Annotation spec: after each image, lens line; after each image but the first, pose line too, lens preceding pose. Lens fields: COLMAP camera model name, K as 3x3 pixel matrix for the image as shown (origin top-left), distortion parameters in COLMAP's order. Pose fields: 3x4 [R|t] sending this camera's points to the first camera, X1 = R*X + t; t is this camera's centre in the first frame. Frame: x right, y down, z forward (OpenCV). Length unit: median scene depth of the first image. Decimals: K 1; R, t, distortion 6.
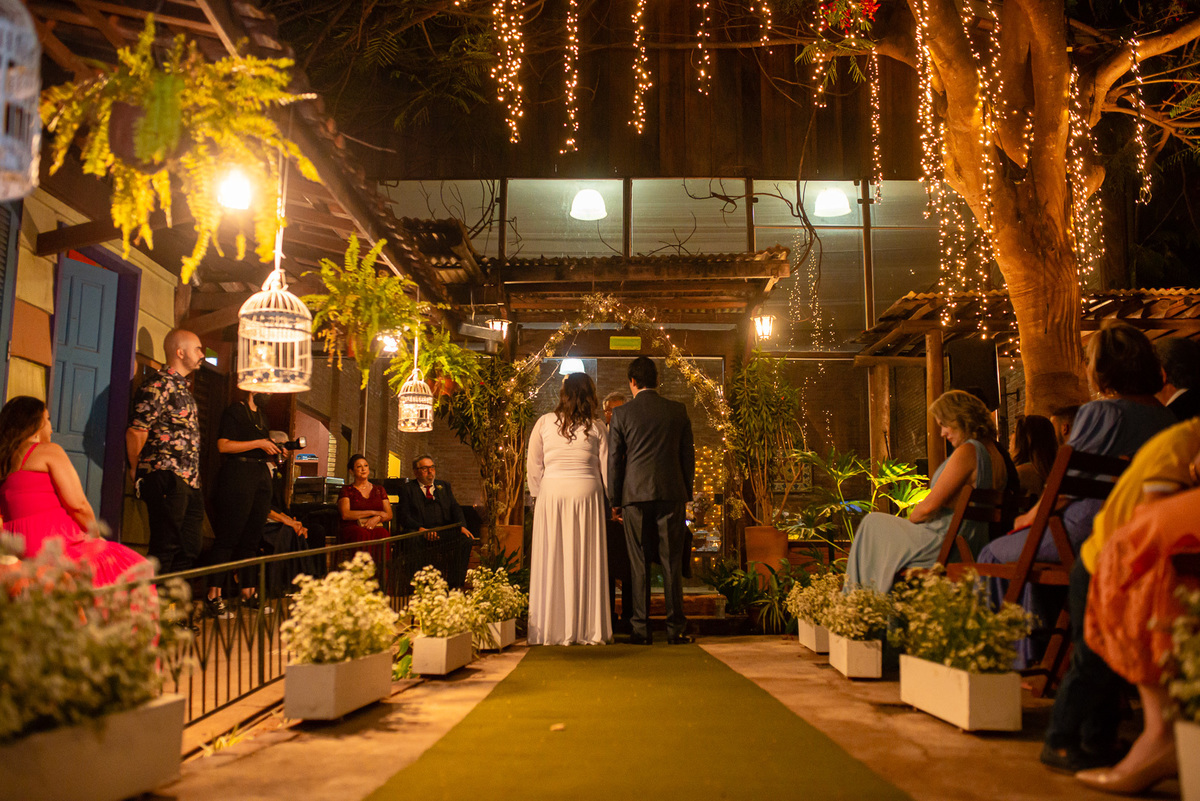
lens RADIAL K [[1156.0, 0, 599.4], [0, 1156.0, 400.9], [0, 0, 1]] dist [-0.024099, 0.000000]
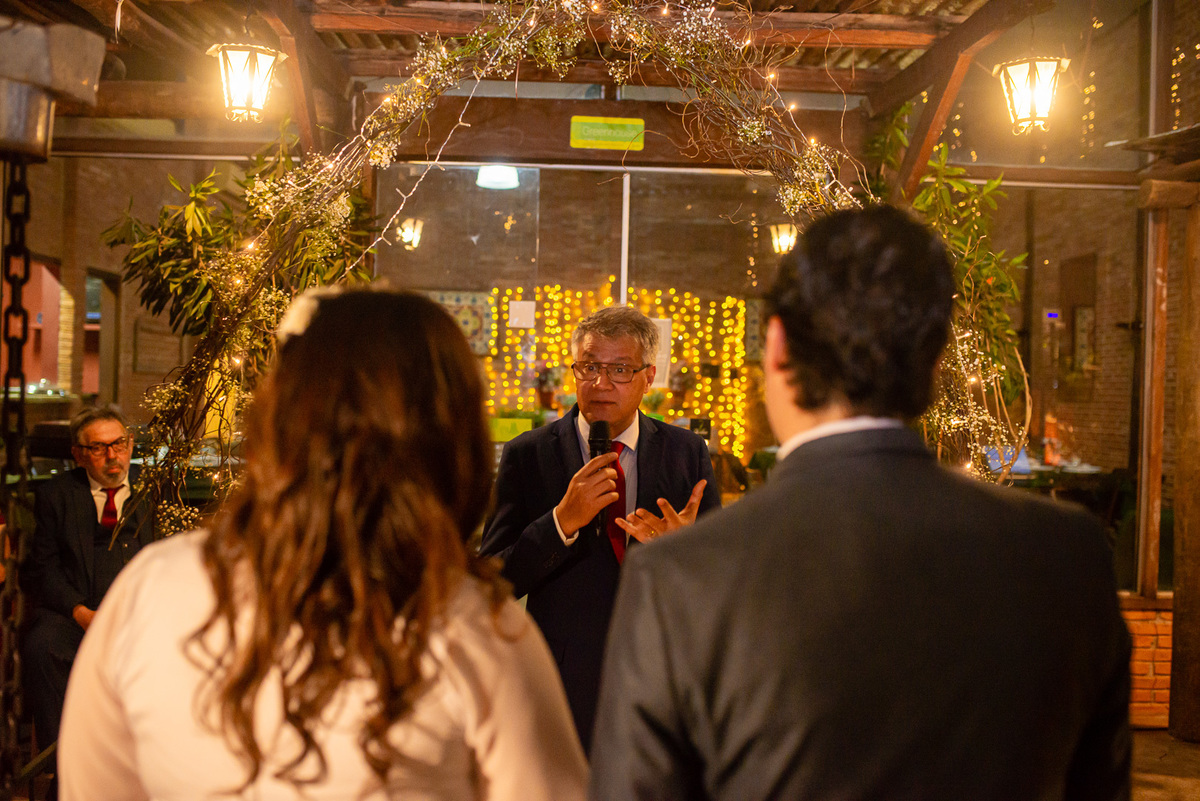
lens RADIAL K [[1156.0, 0, 603.6], [0, 1156.0, 430.2], [0, 0, 1]] dist [-0.024099, 0.000000]
pose [[0.998590, 0.010598, 0.052023, 0.003254], [-0.020252, 0.981819, 0.188734, -0.026266], [-0.049077, -0.189521, 0.980649, 0.601223]]
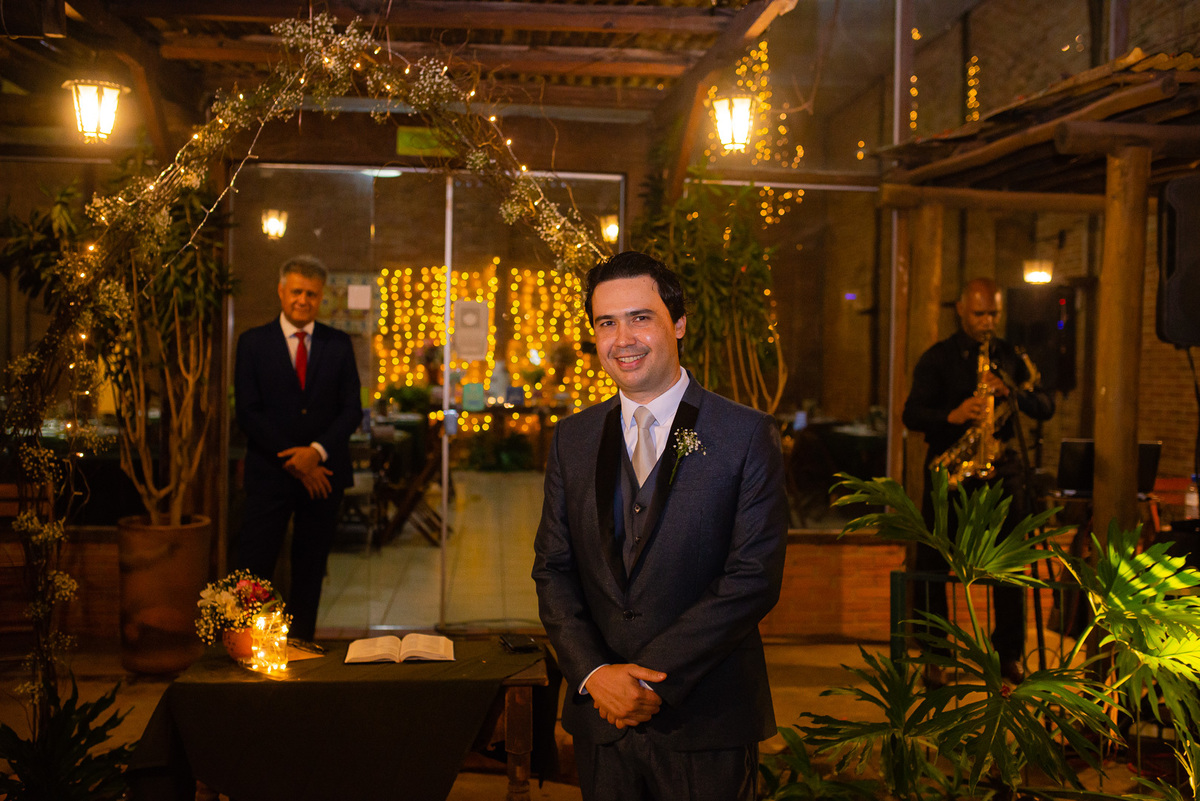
lens RADIAL K [[1156.0, 0, 604.2], [0, 1156.0, 431.1], [0, 0, 1]] dist [-0.024099, 0.000000]
pose [[0.992581, 0.000128, 0.121582, 0.039551], [-0.025324, 0.978285, 0.205712, -0.035592], [-0.118916, -0.207264, 0.971031, 0.523640]]
